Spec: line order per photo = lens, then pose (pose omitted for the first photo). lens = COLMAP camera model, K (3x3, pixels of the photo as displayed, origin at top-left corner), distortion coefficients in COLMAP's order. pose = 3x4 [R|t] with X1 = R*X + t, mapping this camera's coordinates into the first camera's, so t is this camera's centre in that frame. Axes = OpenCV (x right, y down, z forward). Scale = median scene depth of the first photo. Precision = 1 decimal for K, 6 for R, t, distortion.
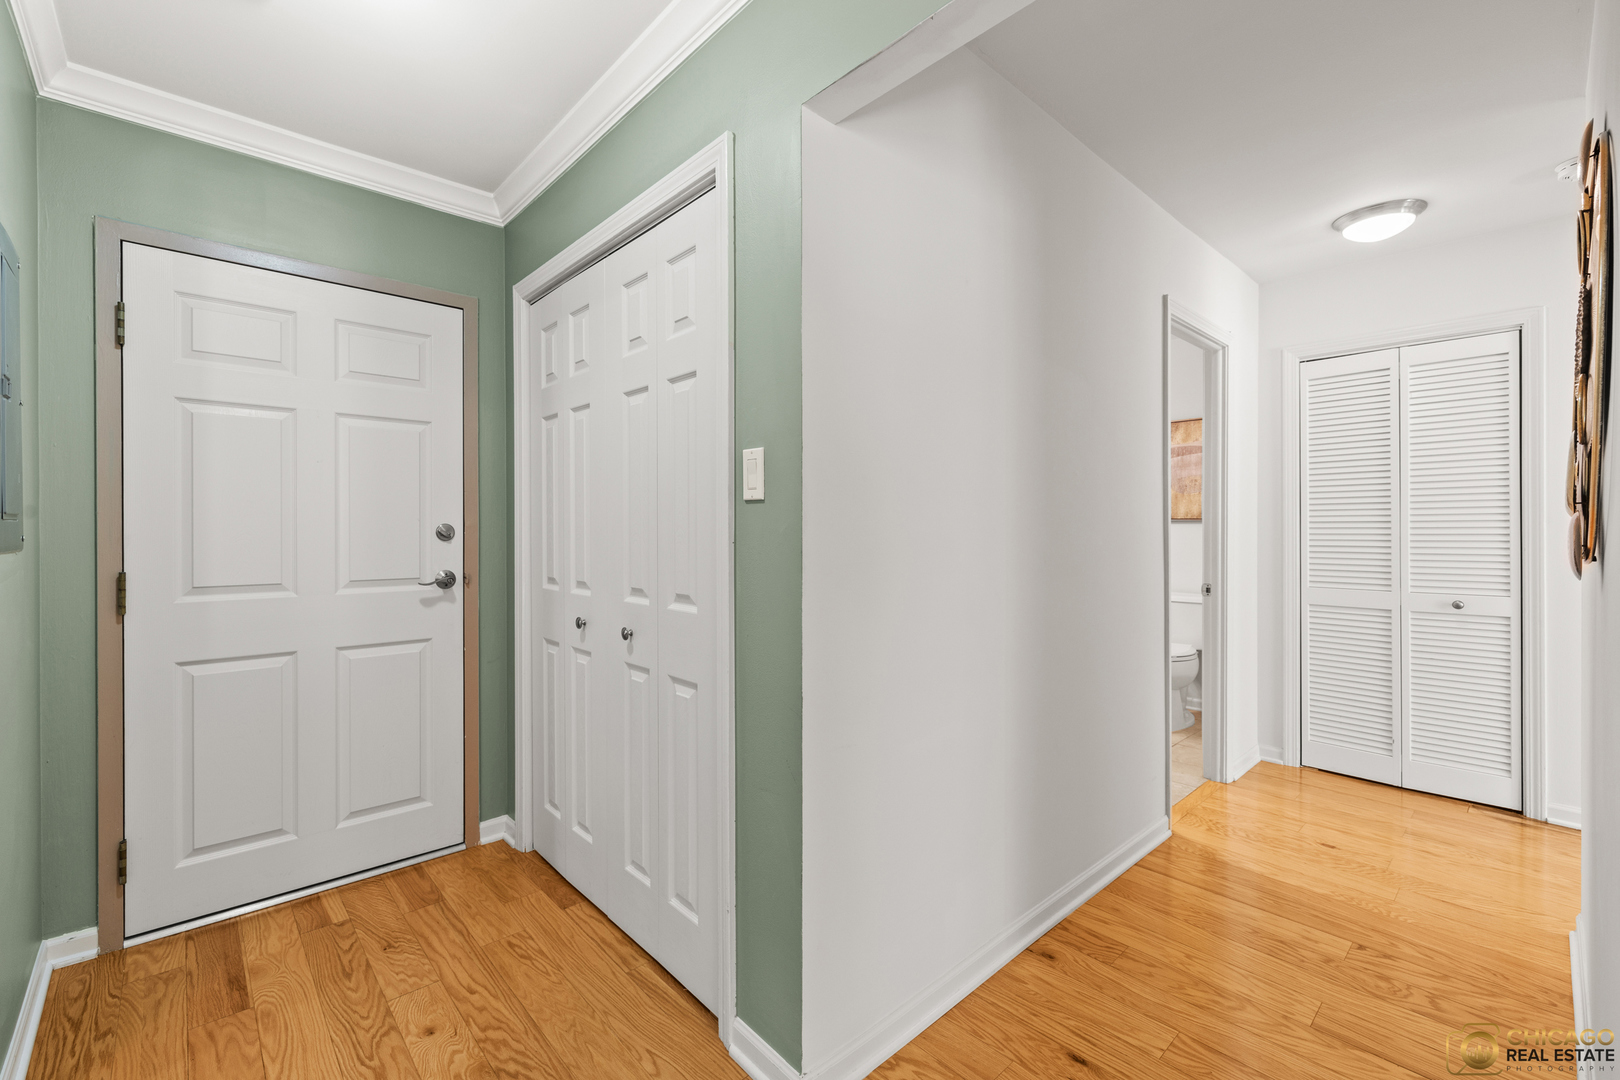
lens RADIAL K [[690.5, 0, 805.4], [0, 690.5, 535.4], [0, 0, 1]] dist [0.008433, 0.000575]
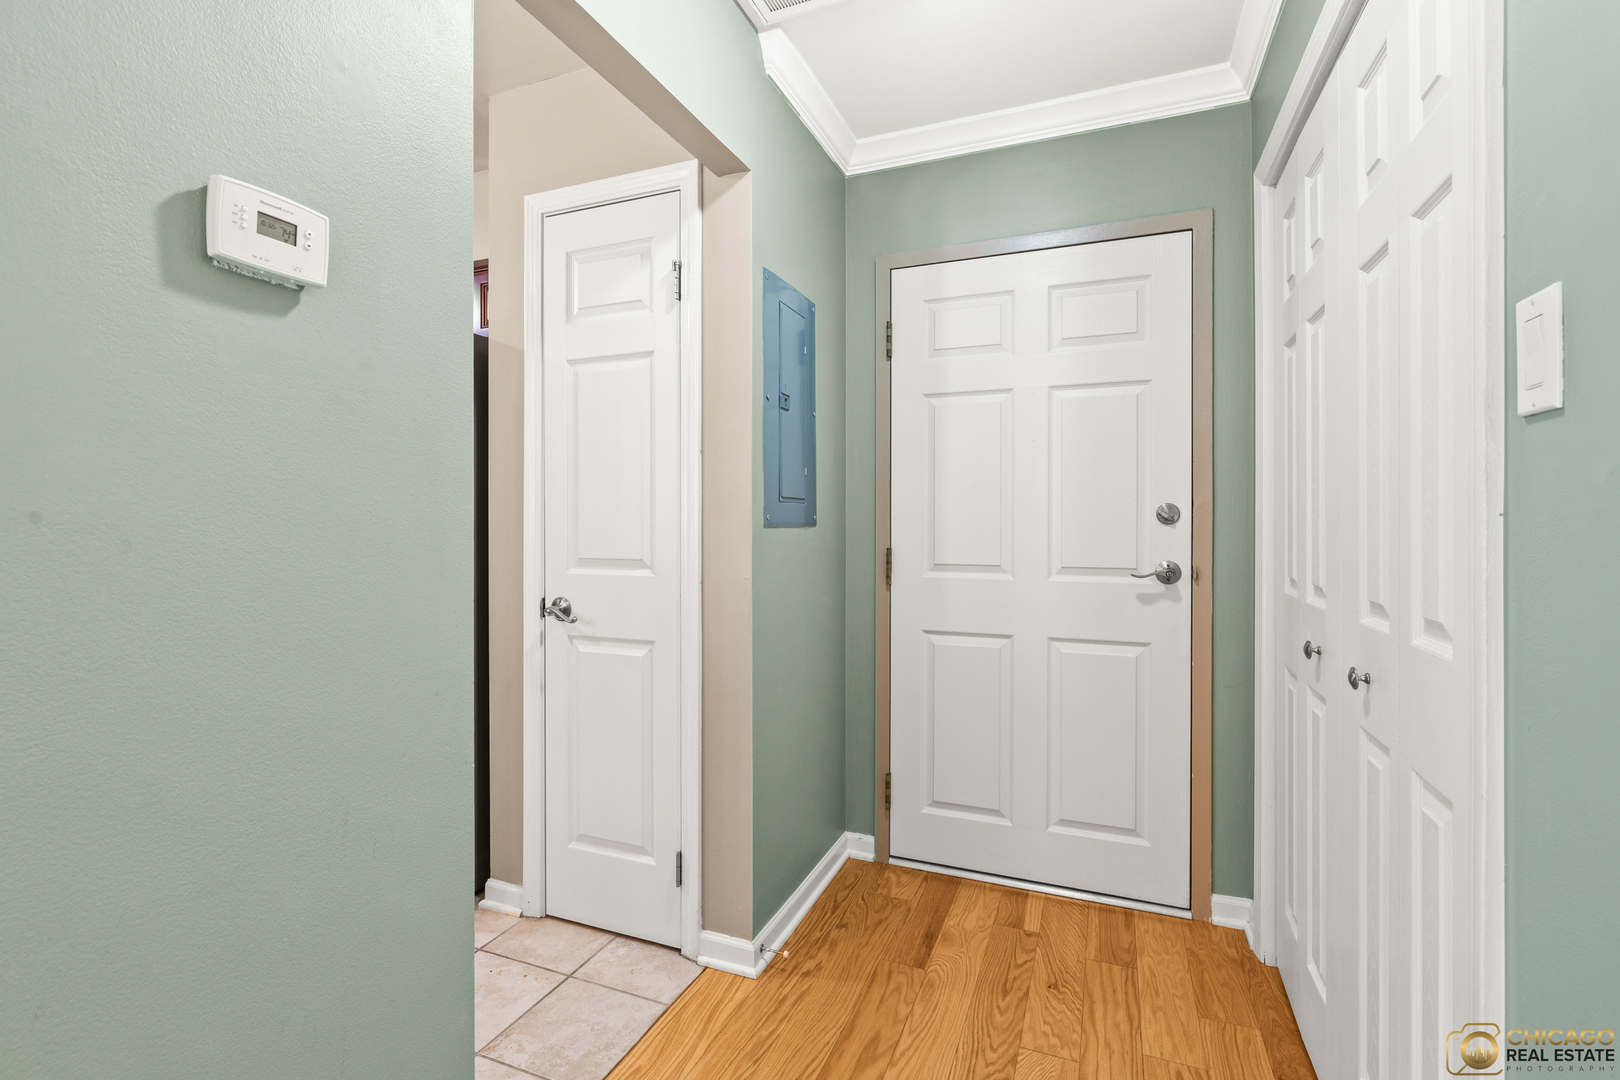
lens RADIAL K [[756.1, 0, 802.8], [0, 756.1, 526.8], [0, 0, 1]] dist [-0.003278, 0.001239]
pose [[0.417752, 0.002382, -0.908558, 0.123597], [-0.008257, 0.999965, -0.001175, 0.018468], [0.908523, 0.007993, 0.417757, 0.302836]]
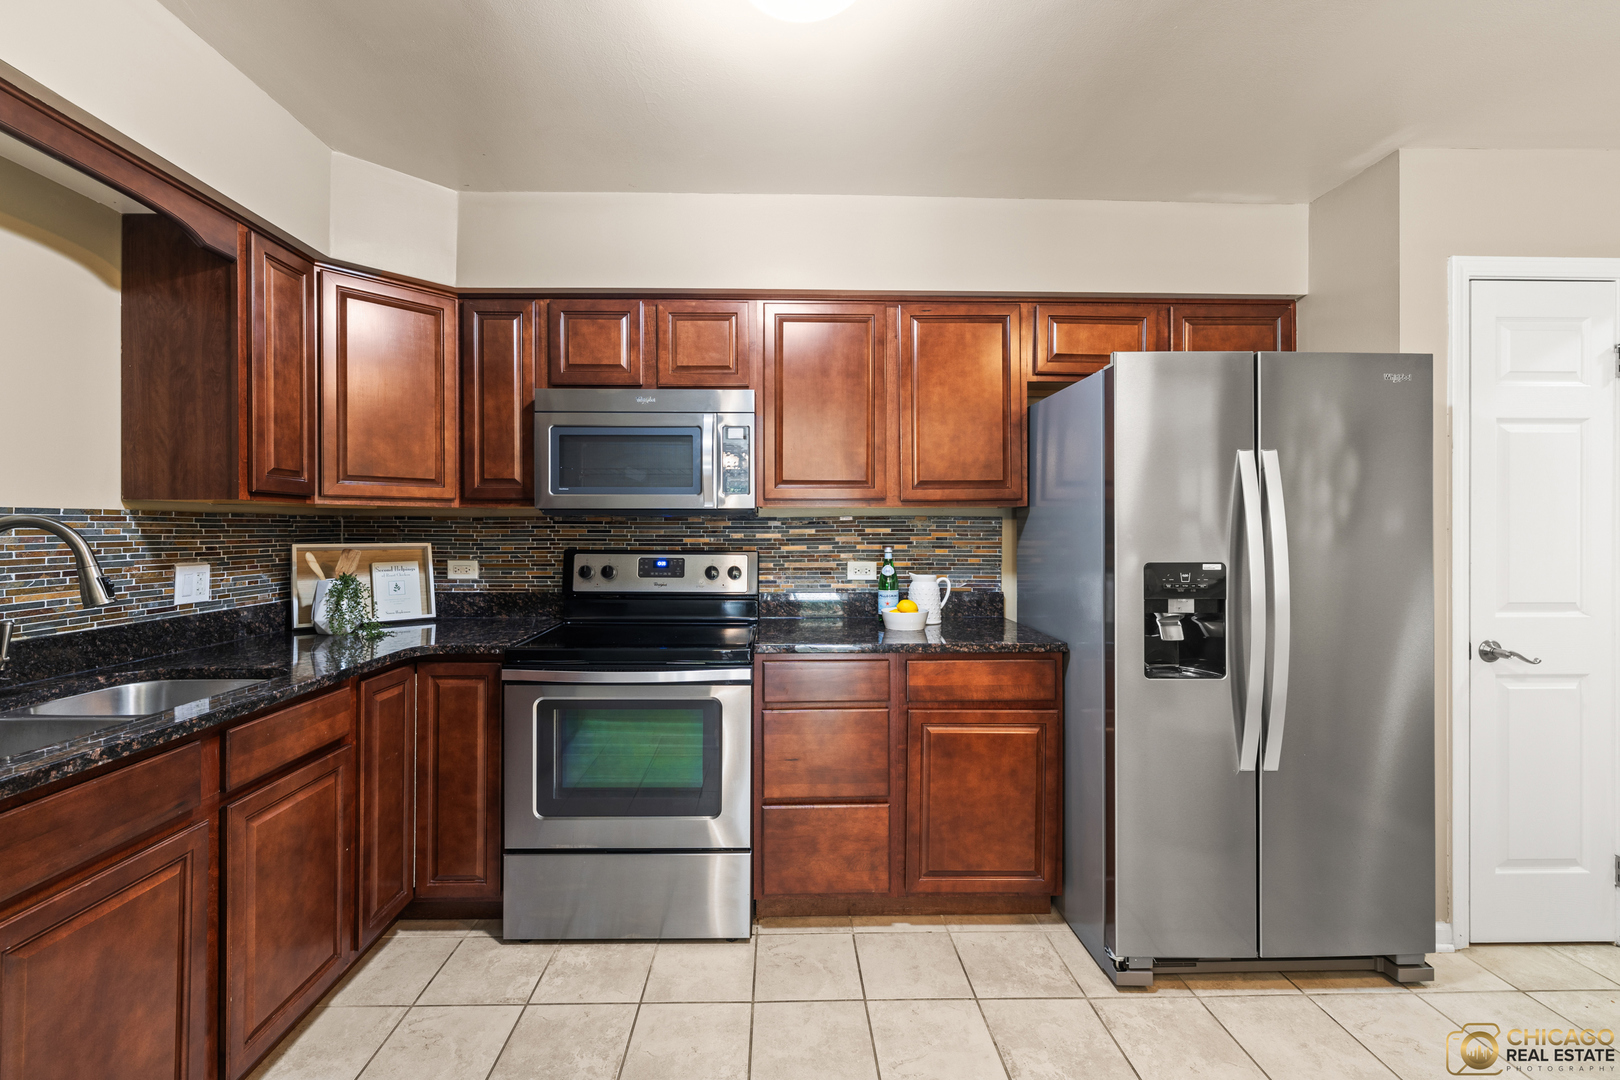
lens RADIAL K [[690.5, 0, 808.3], [0, 690.5, 536.5], [0, 0, 1]] dist [0.008433, 0.000575]
pose [[0.764925, -0.000106, -0.644119, -1.523659], [-0.006312, 0.999951, -0.007660, -0.035377], [0.644088, 0.009925, 0.764887, -1.489485]]
